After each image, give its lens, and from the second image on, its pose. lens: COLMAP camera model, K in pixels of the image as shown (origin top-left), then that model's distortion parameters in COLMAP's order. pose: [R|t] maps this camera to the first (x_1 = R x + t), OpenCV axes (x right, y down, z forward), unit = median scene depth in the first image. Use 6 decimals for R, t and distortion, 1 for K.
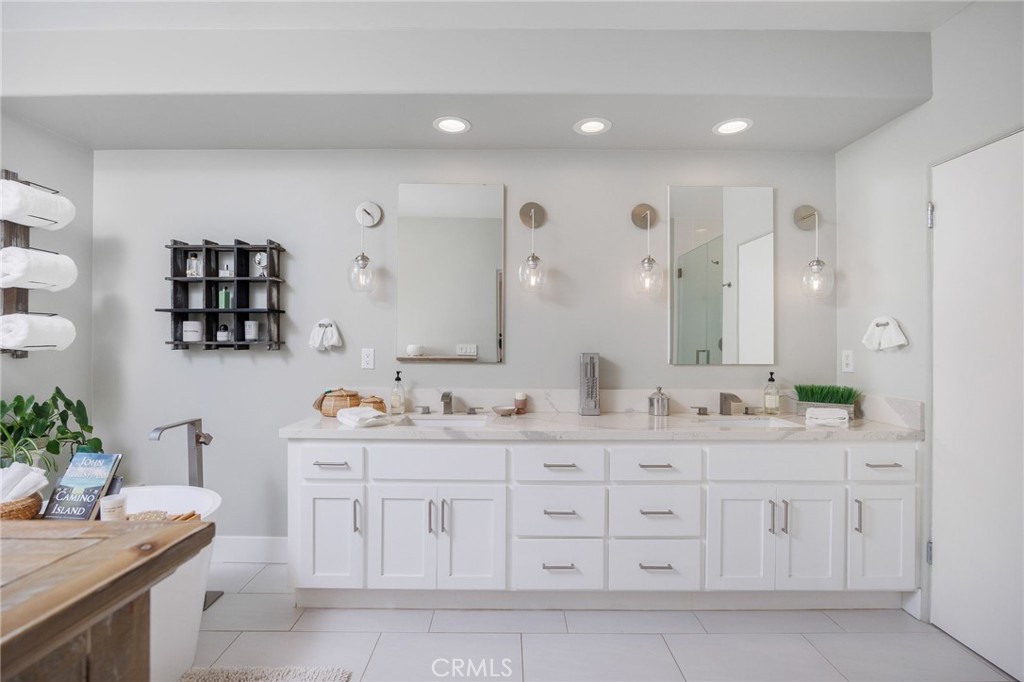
lens RADIAL K [[490.6, 0, 512.5], [0, 490.6, 341.7], [0, 0, 1]] dist [0.003197, 0.000033]
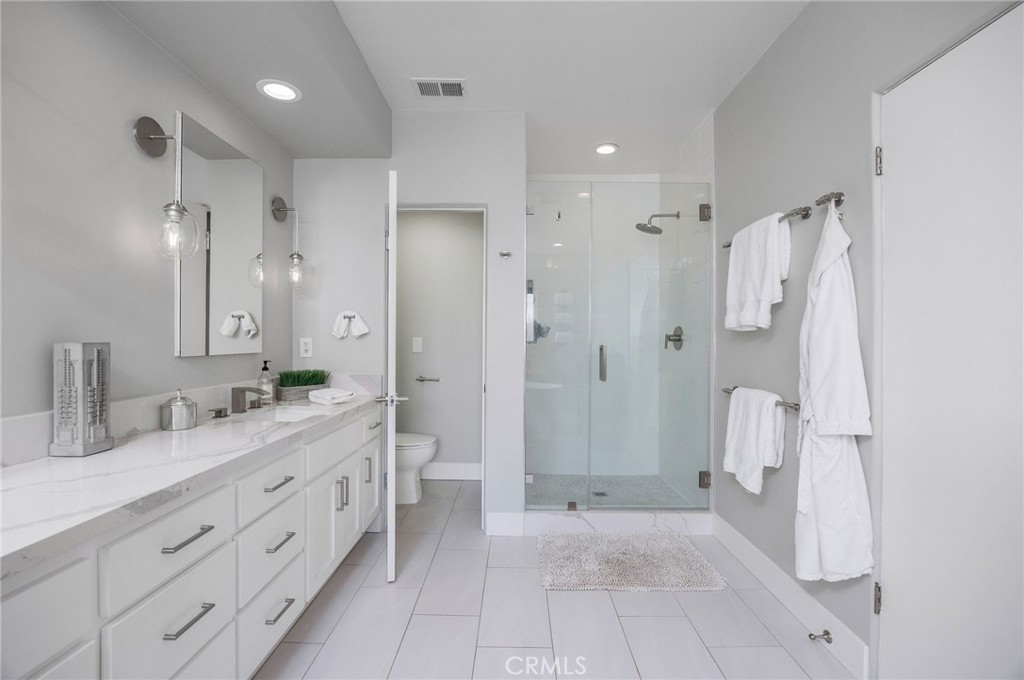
lens RADIAL K [[447.1, 0, 512.3], [0, 447.1, 342.9], [0, 0, 1]] dist [-0.000603, -0.000080]
pose [[0.009263, -0.010156, 0.999906, -0.345253], [-0.010438, 0.999893, 0.010252, 0.012902], [-0.999903, -0.010532, 0.009156, 0.511880]]
